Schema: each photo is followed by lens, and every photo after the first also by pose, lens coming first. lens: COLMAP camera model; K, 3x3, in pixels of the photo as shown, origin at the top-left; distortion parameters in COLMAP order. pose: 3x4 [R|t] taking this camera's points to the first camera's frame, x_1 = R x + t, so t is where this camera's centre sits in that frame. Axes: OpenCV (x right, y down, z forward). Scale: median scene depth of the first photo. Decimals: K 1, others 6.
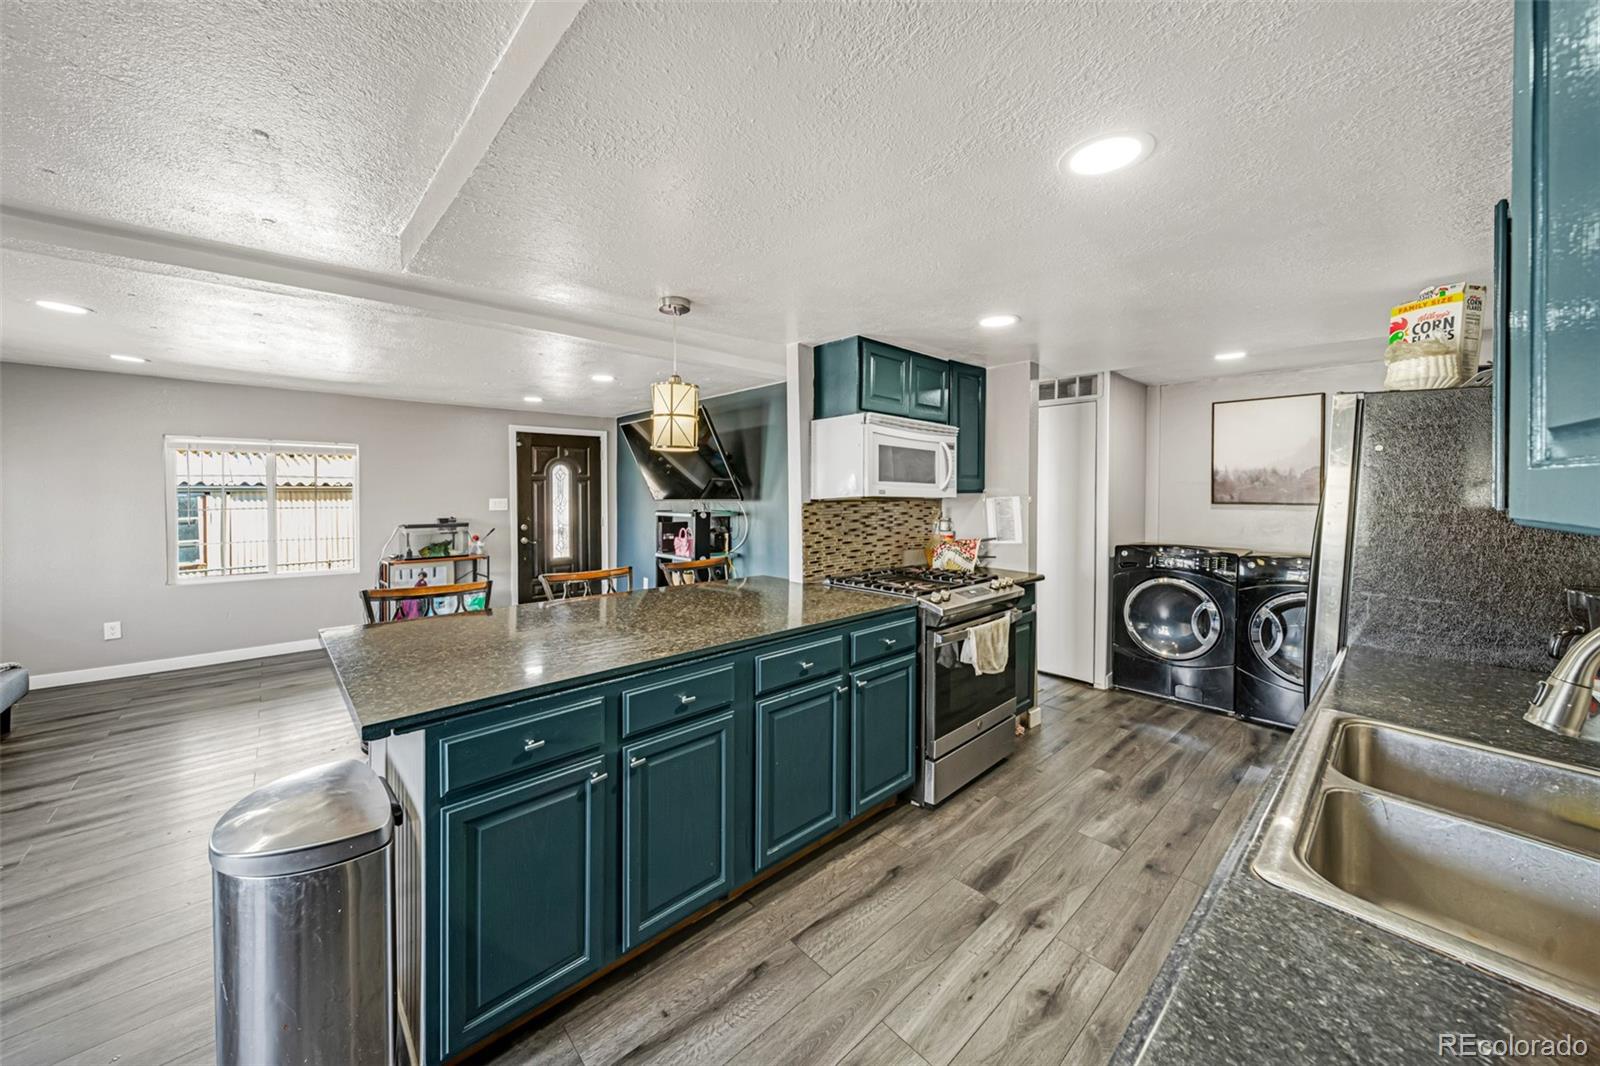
lens RADIAL K [[564.0, 0, 809.9], [0, 564.0, 494.0], [0, 0, 1]] dist [0.000338, 0.000027]
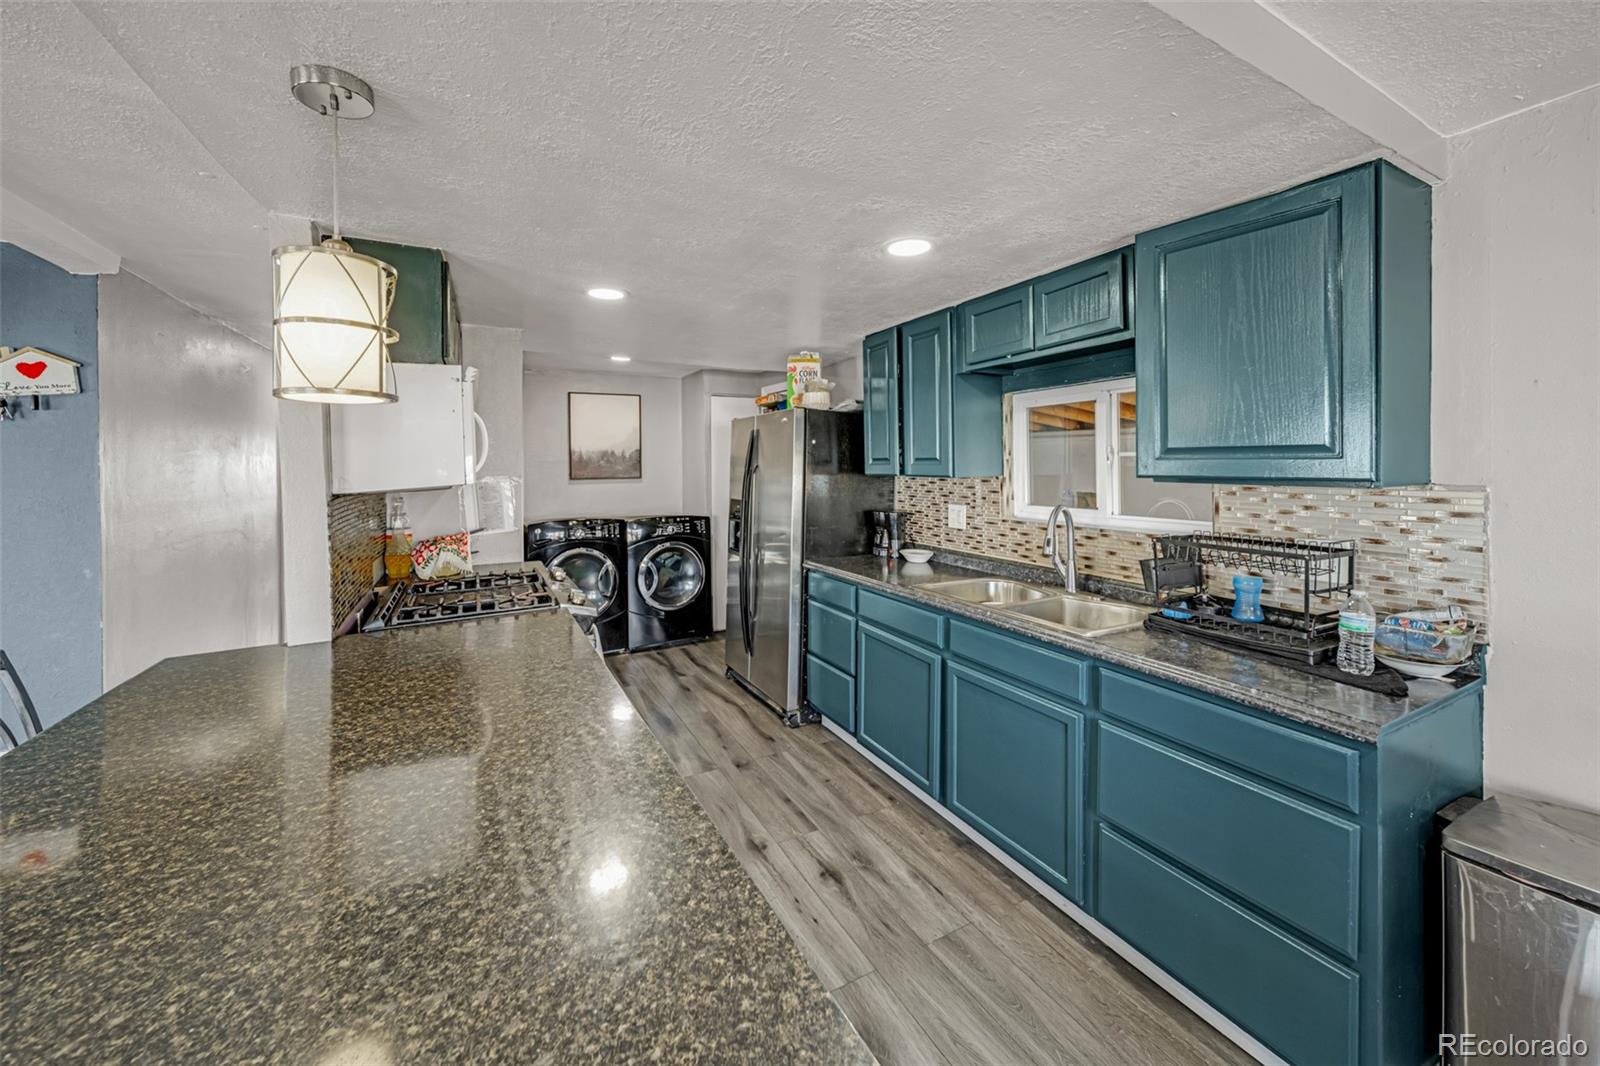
lens RADIAL K [[581.6, 0, 780.1], [0, 581.6, 469.0], [0, 0, 1]] dist [-0.000198, -0.000039]
pose [[0.269230, -0.014589, 0.962966, -0.606656], [0.019024, 0.999771, 0.009828, -0.016656], [-0.962888, 0.015674, 0.269445, 0.533531]]
